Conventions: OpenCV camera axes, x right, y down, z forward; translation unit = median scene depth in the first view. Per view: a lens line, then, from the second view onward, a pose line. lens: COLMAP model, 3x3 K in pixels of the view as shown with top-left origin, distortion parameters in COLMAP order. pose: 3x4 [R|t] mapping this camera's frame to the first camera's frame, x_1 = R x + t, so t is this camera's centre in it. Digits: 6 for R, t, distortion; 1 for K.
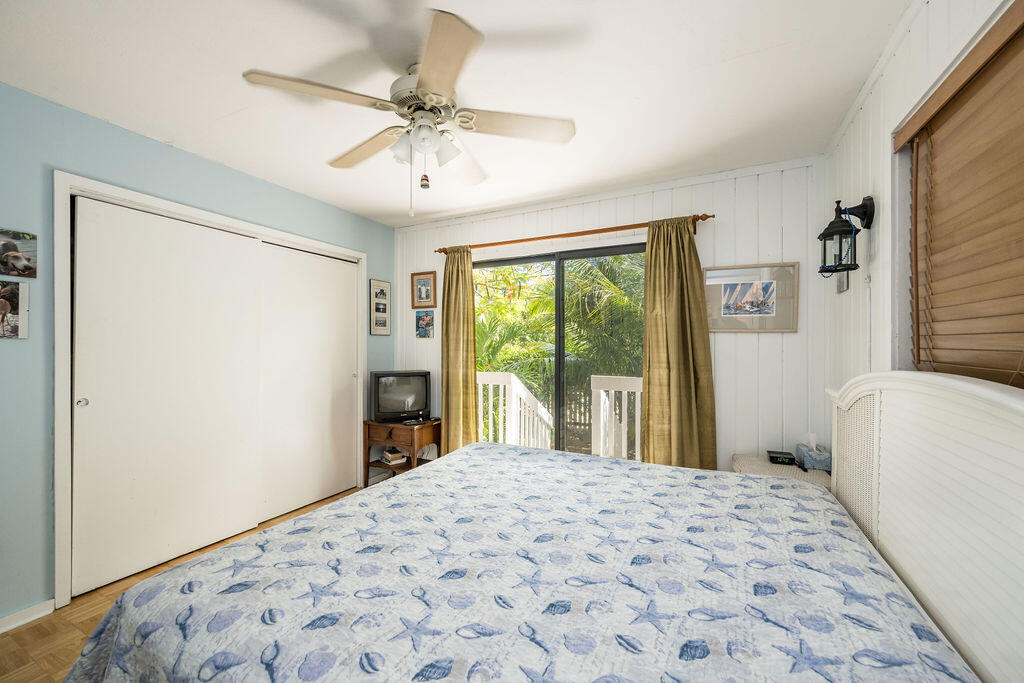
lens RADIAL K [[401.1, 0, 512.5], [0, 401.1, 342.6], [0, 0, 1]] dist [-0.003365, 0.000952]
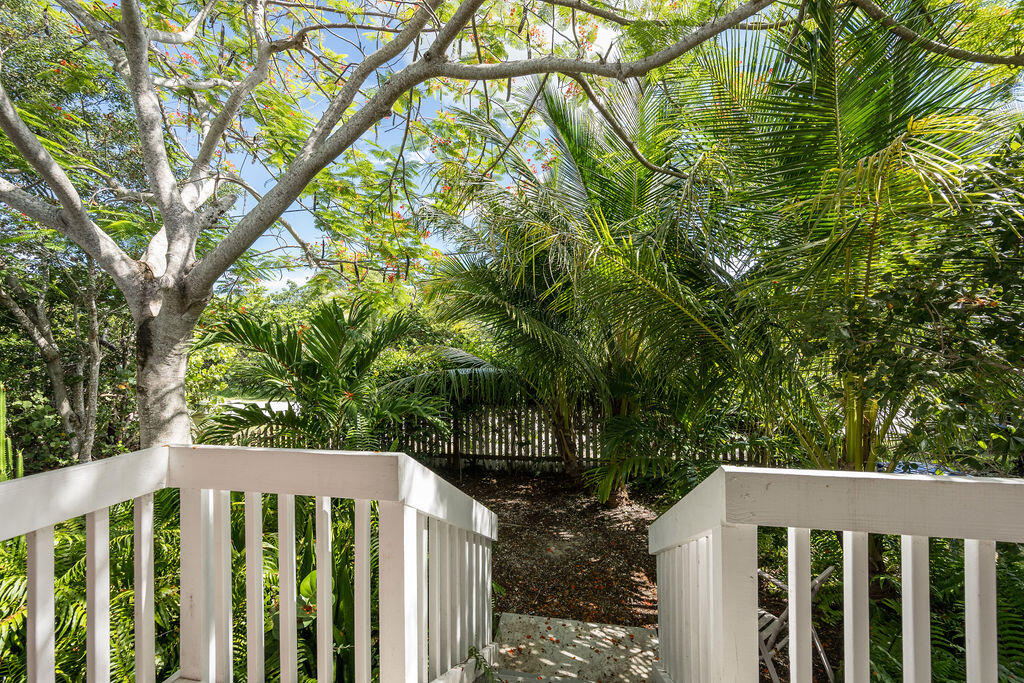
lens RADIAL K [[401.1, 0, 509.0], [0, 401.1, 342.0], [0, 0, 1]] dist [-0.003365, 0.000952]
pose [[0.962353, -0.009496, 0.271638, -0.006675], [0.012533, 0.999877, -0.009446, 0.003357], [-0.271515, 0.012495, 0.962353, 0.967026]]
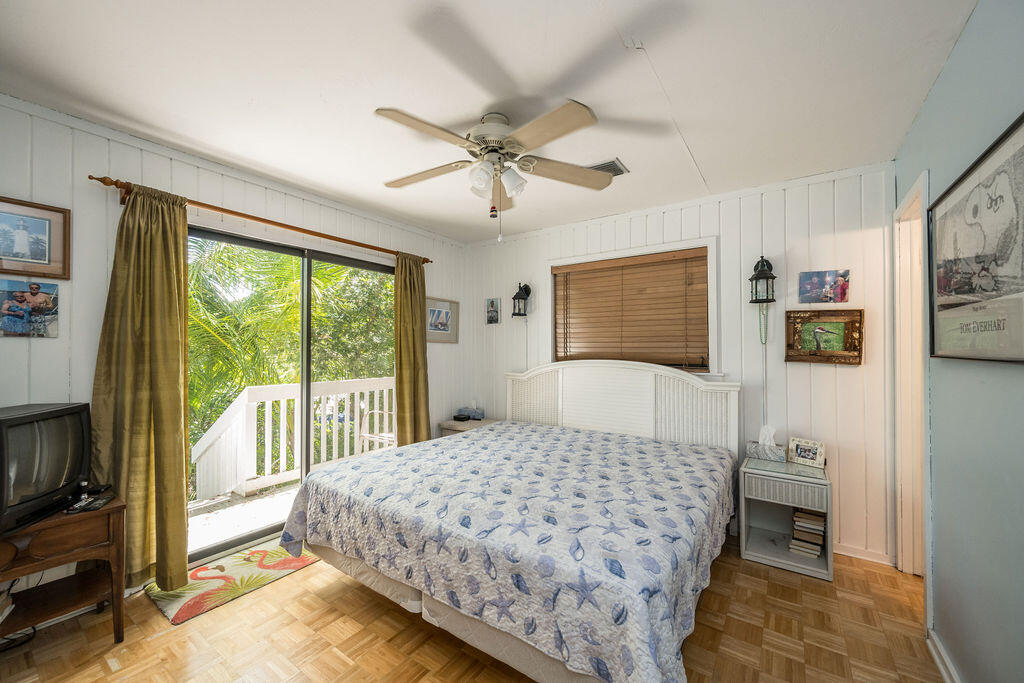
lens RADIAL K [[401.1, 0, 510.6], [0, 401.1, 342.9], [0, 0, 1]] dist [-0.003365, 0.000952]
pose [[0.137025, 0.014734, 0.990458, -0.699628], [-0.005787, 0.999884, -0.014074, -0.002613], [-0.990551, -0.003803, 0.137094, 0.406257]]
